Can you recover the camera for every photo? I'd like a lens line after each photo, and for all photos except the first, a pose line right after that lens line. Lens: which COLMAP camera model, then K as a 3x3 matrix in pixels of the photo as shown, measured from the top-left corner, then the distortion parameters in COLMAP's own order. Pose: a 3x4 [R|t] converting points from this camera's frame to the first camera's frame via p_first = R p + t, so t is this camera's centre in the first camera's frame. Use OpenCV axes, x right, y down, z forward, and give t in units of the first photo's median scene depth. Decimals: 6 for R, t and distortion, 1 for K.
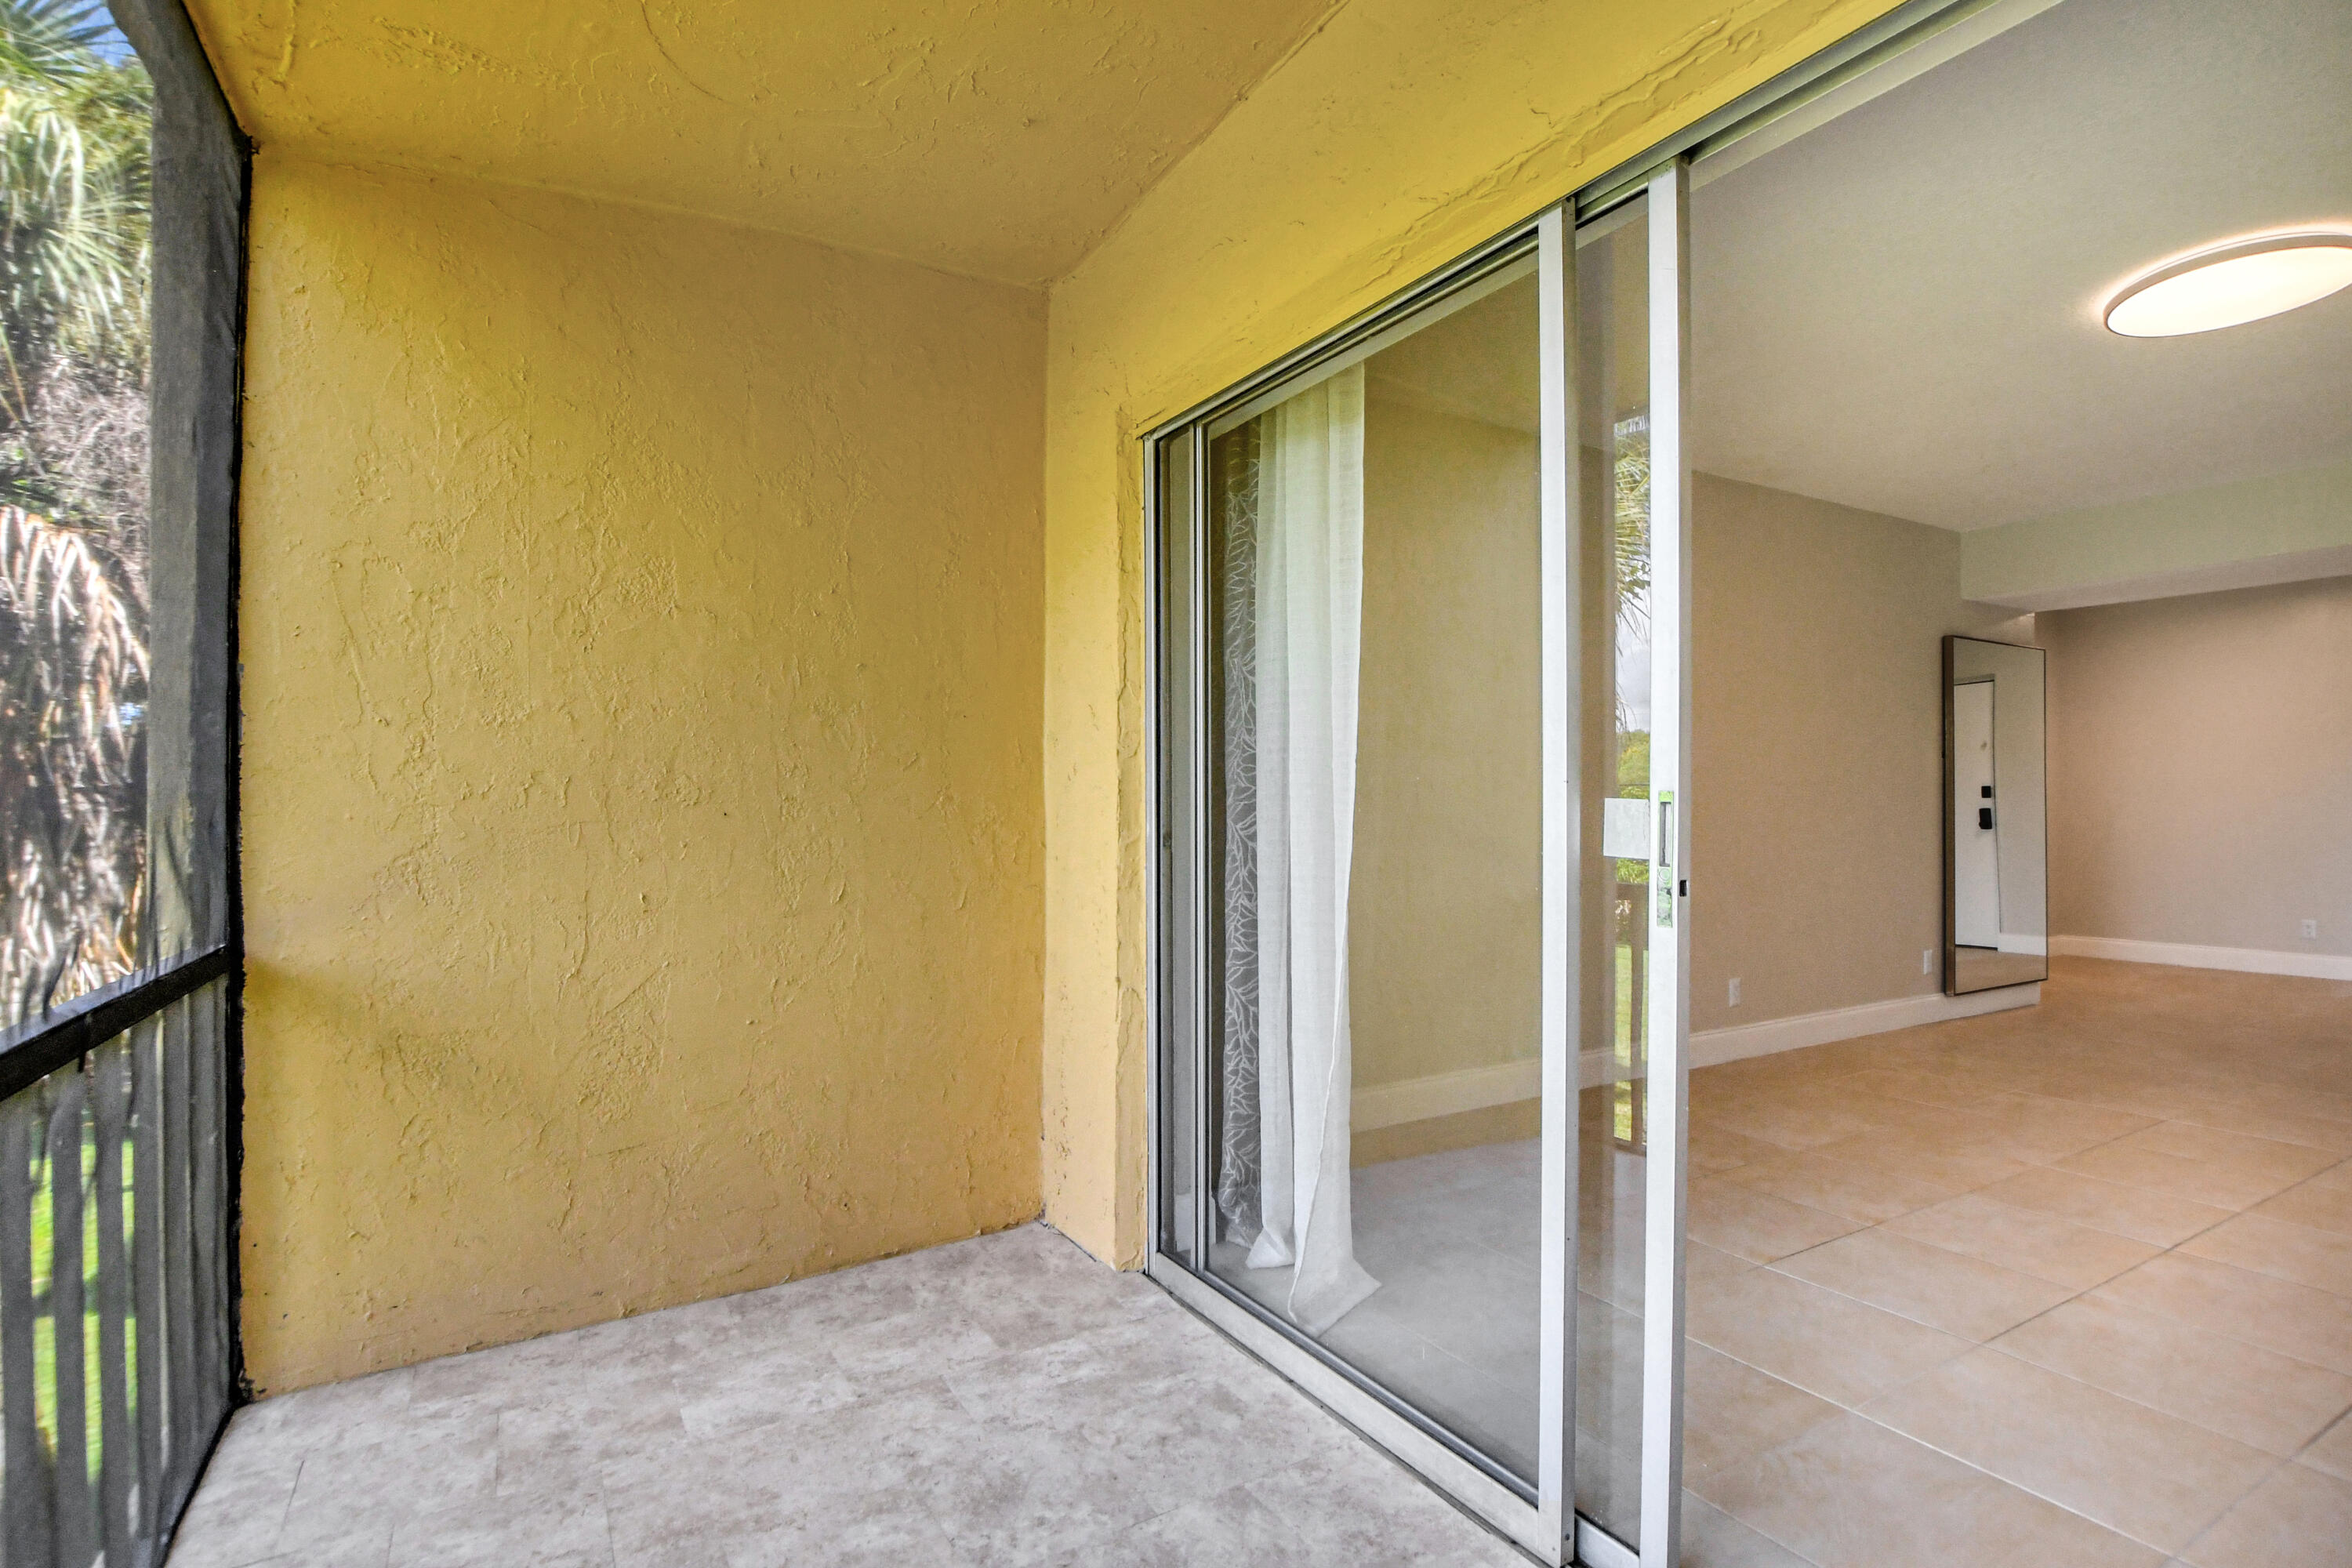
lens RADIAL K [[1086.6, 0, 1203.1], [0, 1086.6, 820.4], [0, 0, 1]] dist [-0.014244, -0.000365]
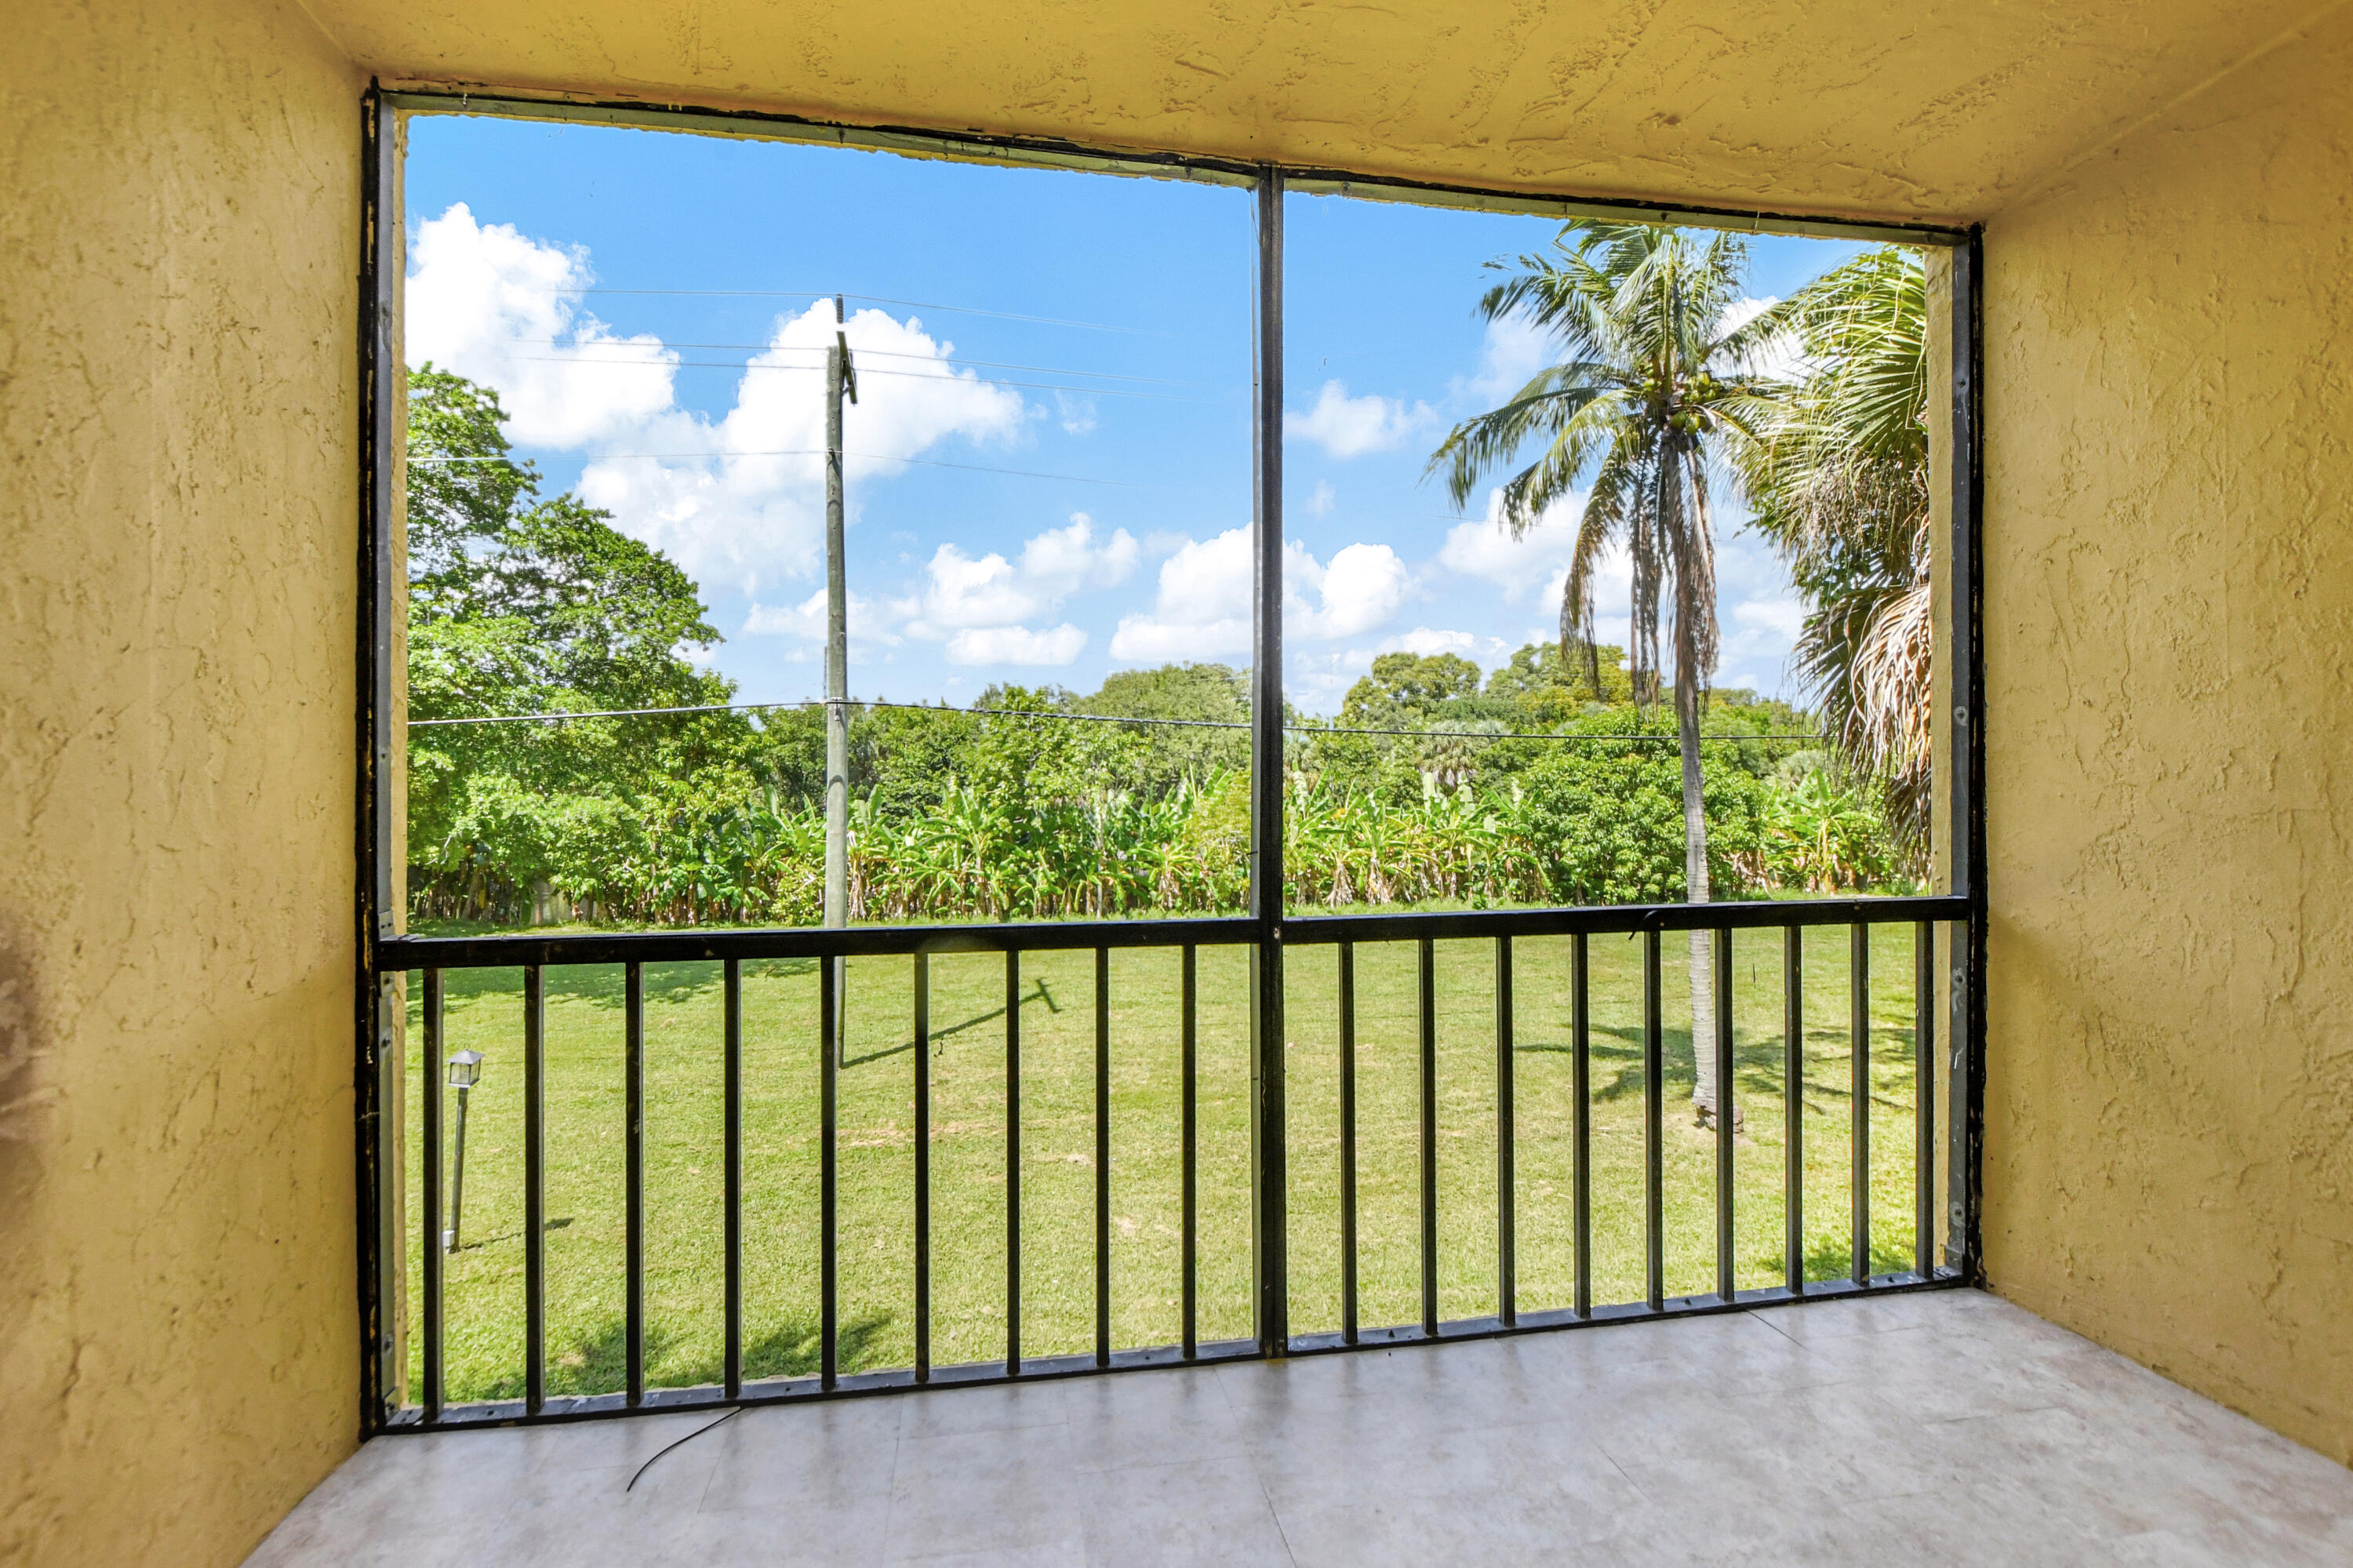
lens RADIAL K [[1087.1, 0, 1176.4], [0, 1087.1, 783.2], [0, 0, 1]] dist [-0.014244, -0.000365]
pose [[-0.353070, 0.015911, -0.935462, 0.495031], [-0.022057, 0.999436, 0.025325, -0.021471], [0.935337, 0.029575, -0.352520, 0.535654]]
